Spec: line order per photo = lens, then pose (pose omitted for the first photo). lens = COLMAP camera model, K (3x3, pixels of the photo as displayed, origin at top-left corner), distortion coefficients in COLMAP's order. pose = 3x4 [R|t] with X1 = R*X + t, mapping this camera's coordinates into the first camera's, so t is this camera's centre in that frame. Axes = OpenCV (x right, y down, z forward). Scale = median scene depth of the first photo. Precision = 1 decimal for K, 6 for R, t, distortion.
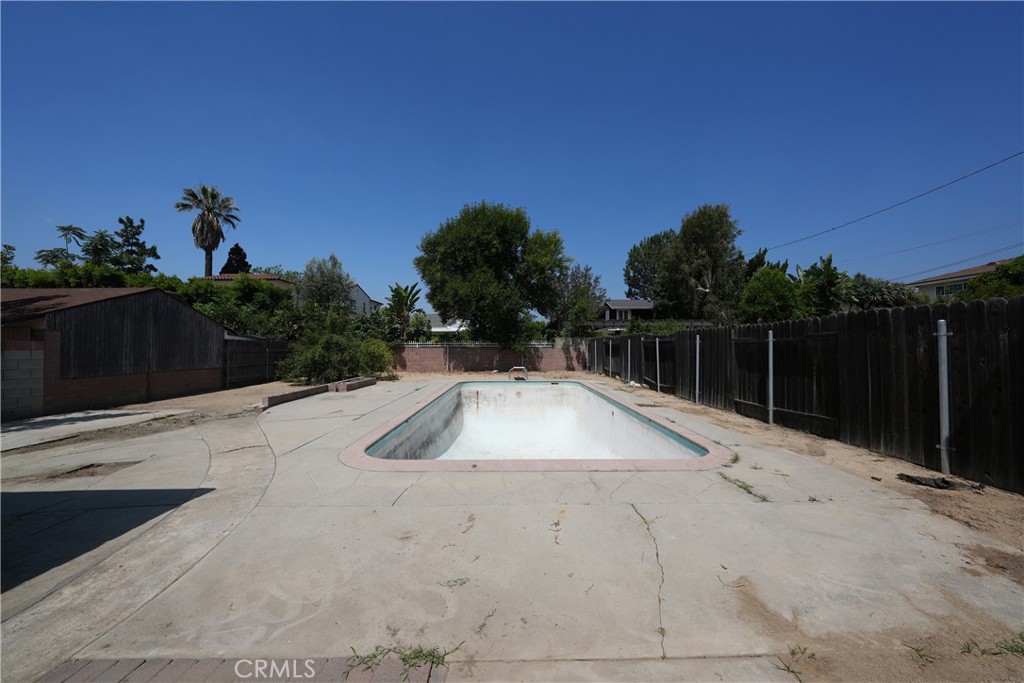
lens RADIAL K [[352.2, 0, 513.8], [0, 352.2, 339.2], [0, 0, 1]] dist [-0.013475, 0.000161]
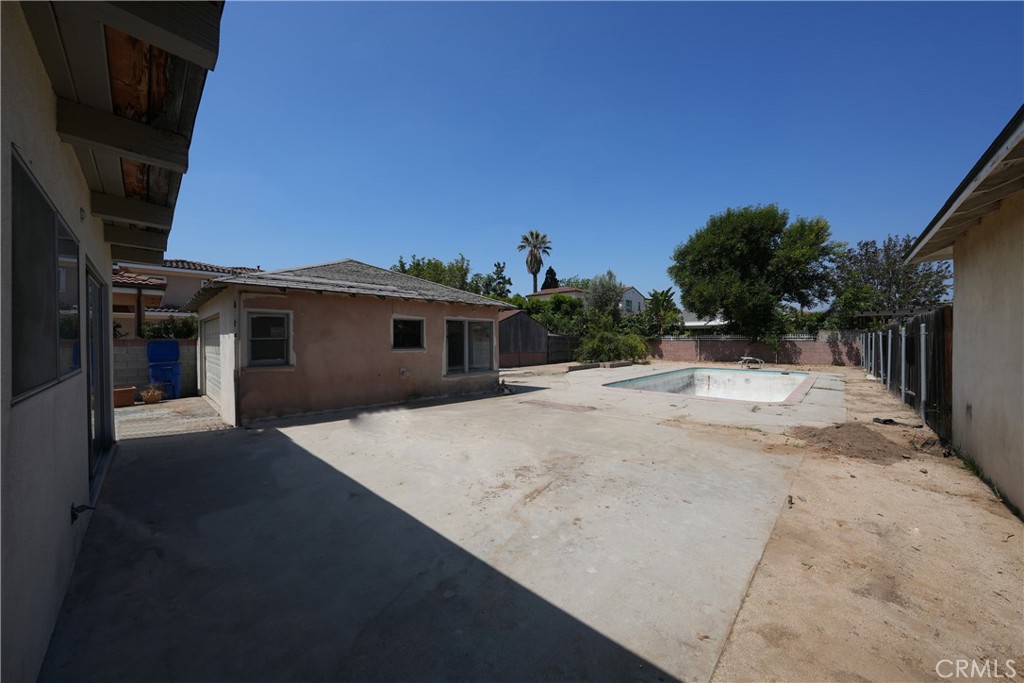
lens RADIAL K [[352.2, 0, 513.8], [0, 352.2, 339.2], [0, 0, 1]] dist [-0.013475, 0.000161]
pose [[0.716131, -0.000804, -0.697965, 0.180482], [0.014857, 0.999790, 0.014091, -0.006360], [0.697808, -0.020461, 0.715993, -0.247055]]
